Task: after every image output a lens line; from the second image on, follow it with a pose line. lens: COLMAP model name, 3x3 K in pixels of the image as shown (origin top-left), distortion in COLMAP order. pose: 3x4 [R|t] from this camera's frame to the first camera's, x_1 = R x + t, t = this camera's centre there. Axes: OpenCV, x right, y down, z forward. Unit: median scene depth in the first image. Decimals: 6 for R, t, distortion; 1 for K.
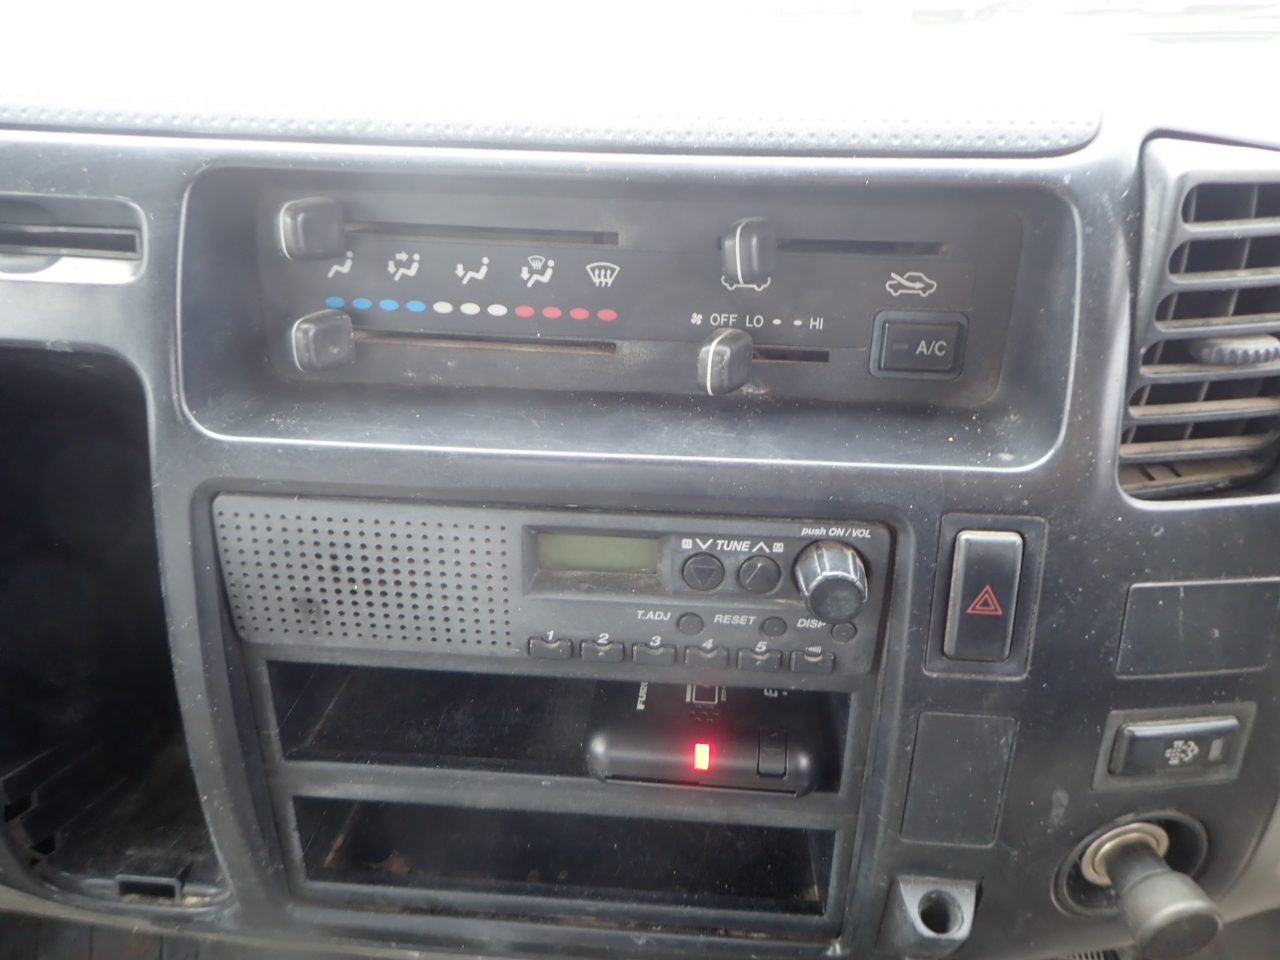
lens RADIAL K [[939.0, 0, 650.6], [0, 939.0, 480.2], [0, 0, 1]] dist [-0.012502, -0.014566]
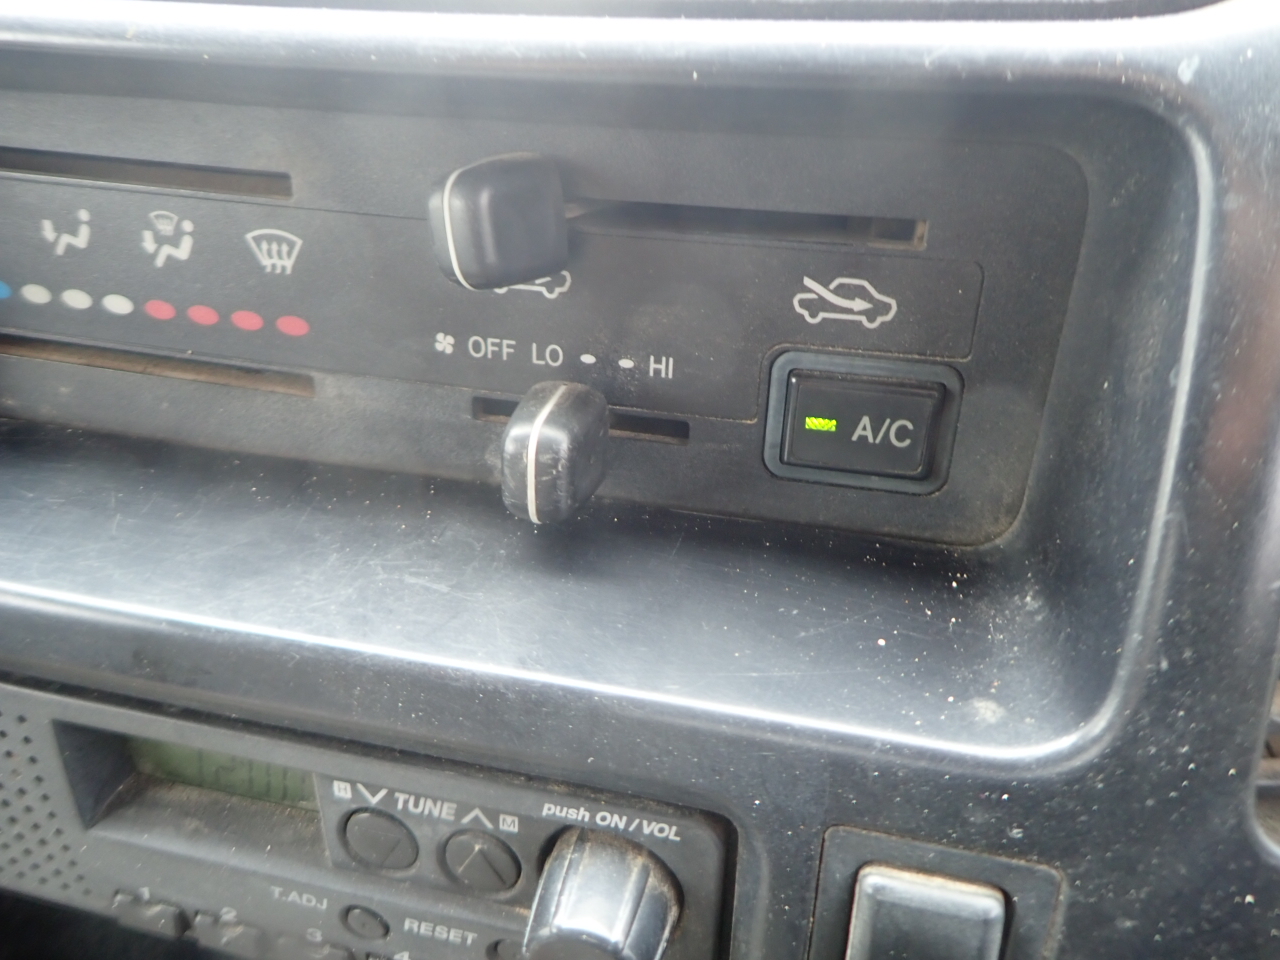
lens RADIAL K [[970.7, 0, 640.0], [0, 970.7, 480.0], [0, 0, 1]] dist [0.007575, 0.003753]
pose [[0.988502, 0.077708, -0.129711, 0.253741], [-0.072695, 0.996429, 0.042955, -0.134908], [0.132585, -0.033032, 0.990621, 0.496777]]
